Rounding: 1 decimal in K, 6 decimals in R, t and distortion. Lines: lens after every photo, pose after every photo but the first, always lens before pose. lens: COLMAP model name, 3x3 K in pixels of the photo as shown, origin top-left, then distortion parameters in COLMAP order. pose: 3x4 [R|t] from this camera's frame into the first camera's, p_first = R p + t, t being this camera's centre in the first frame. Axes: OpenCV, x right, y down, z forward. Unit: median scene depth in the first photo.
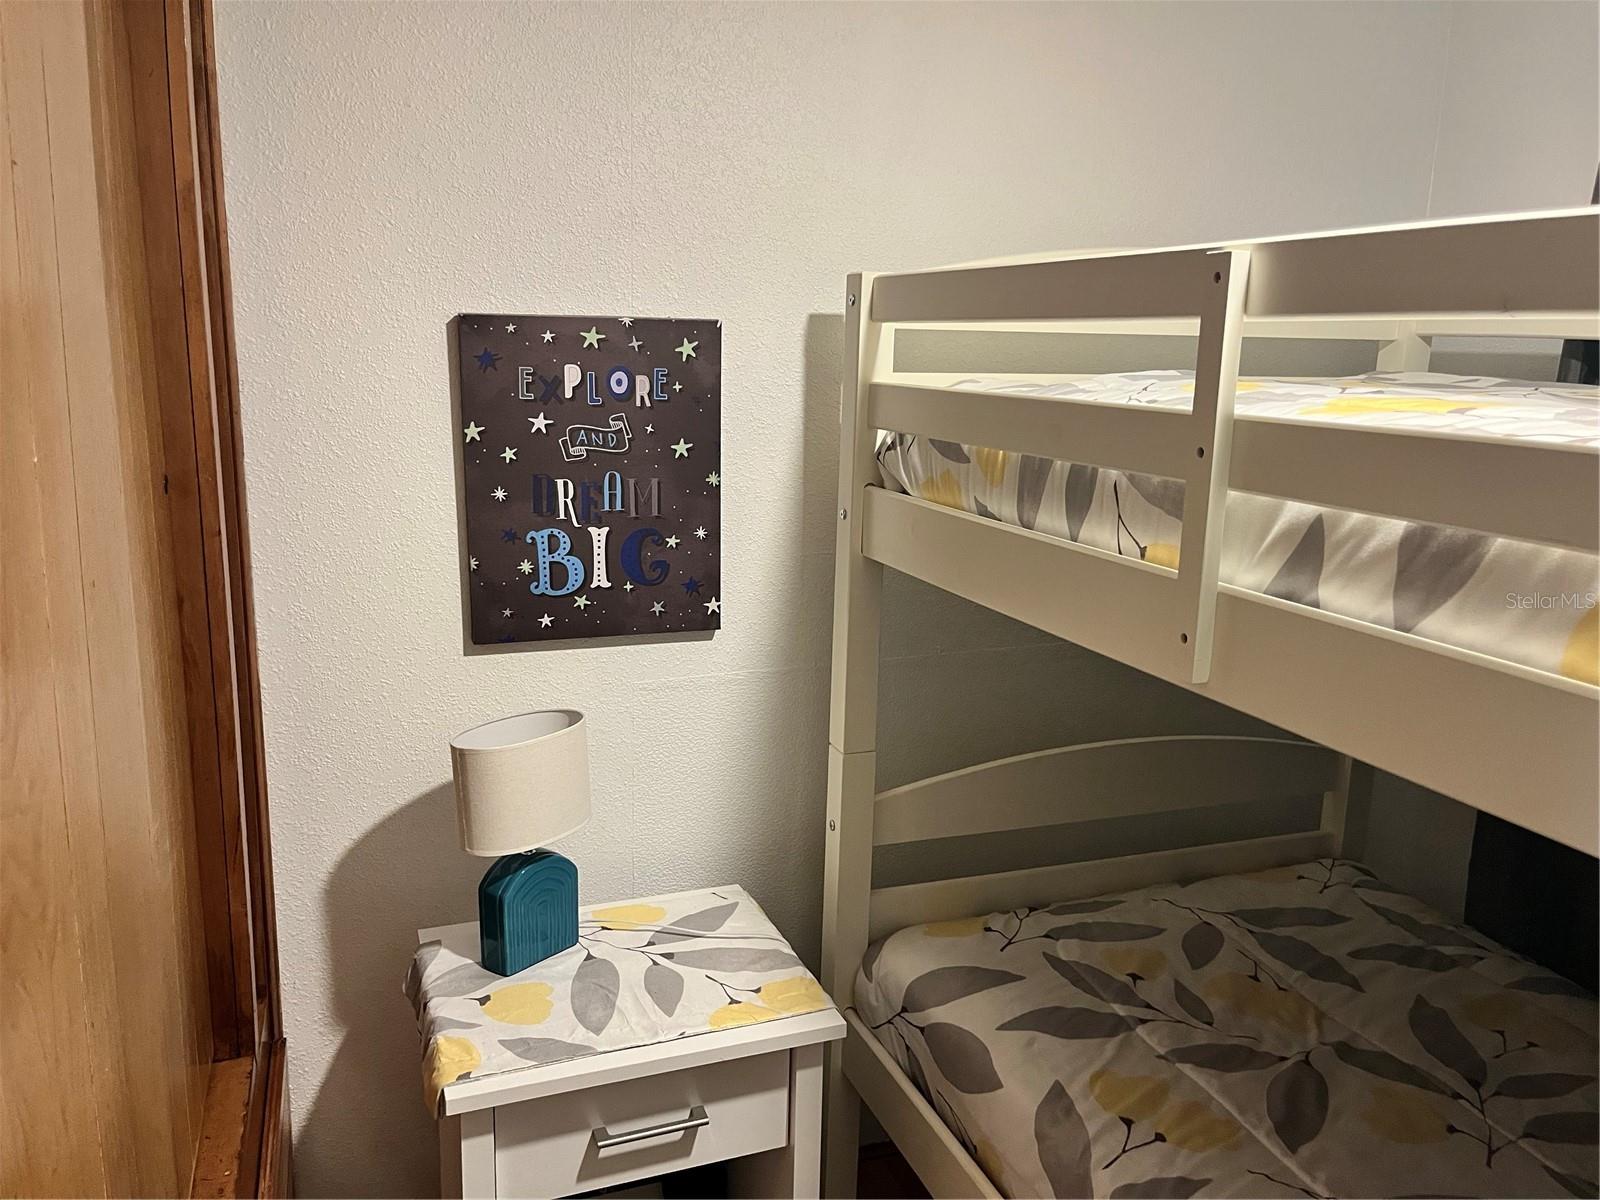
lens RADIAL K [[1210.1, 0, 799.4], [0, 1210.1, 592.1], [0, 0, 1]] dist [0.063813, -0.091871]
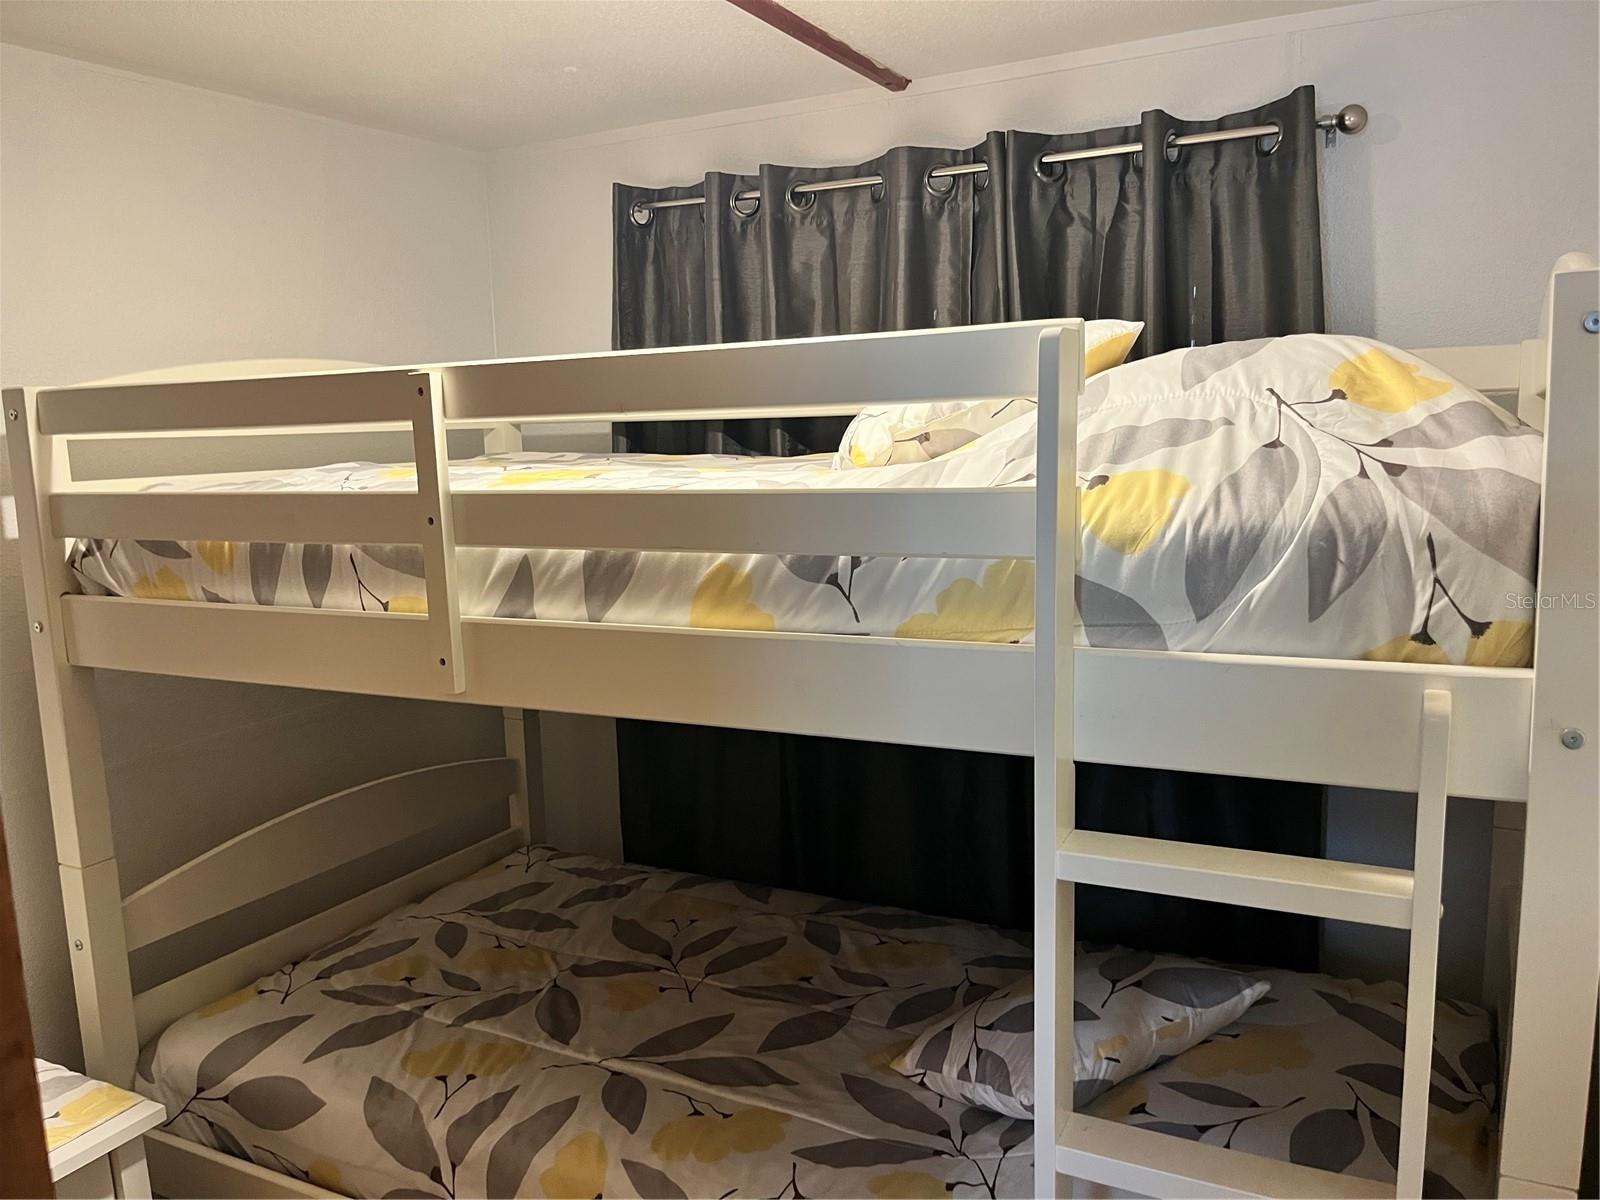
lens RADIAL K [[1210.1, 0, 798.6], [0, 1210.1, 614.7], [0, 0, 1]] dist [0.063813, -0.091871]
pose [[0.737888, -0.151559, 0.657686, -0.180592], [0.185430, 0.982486, 0.018365, 0.024724], [-0.648951, 0.108404, 0.753068, -0.171846]]
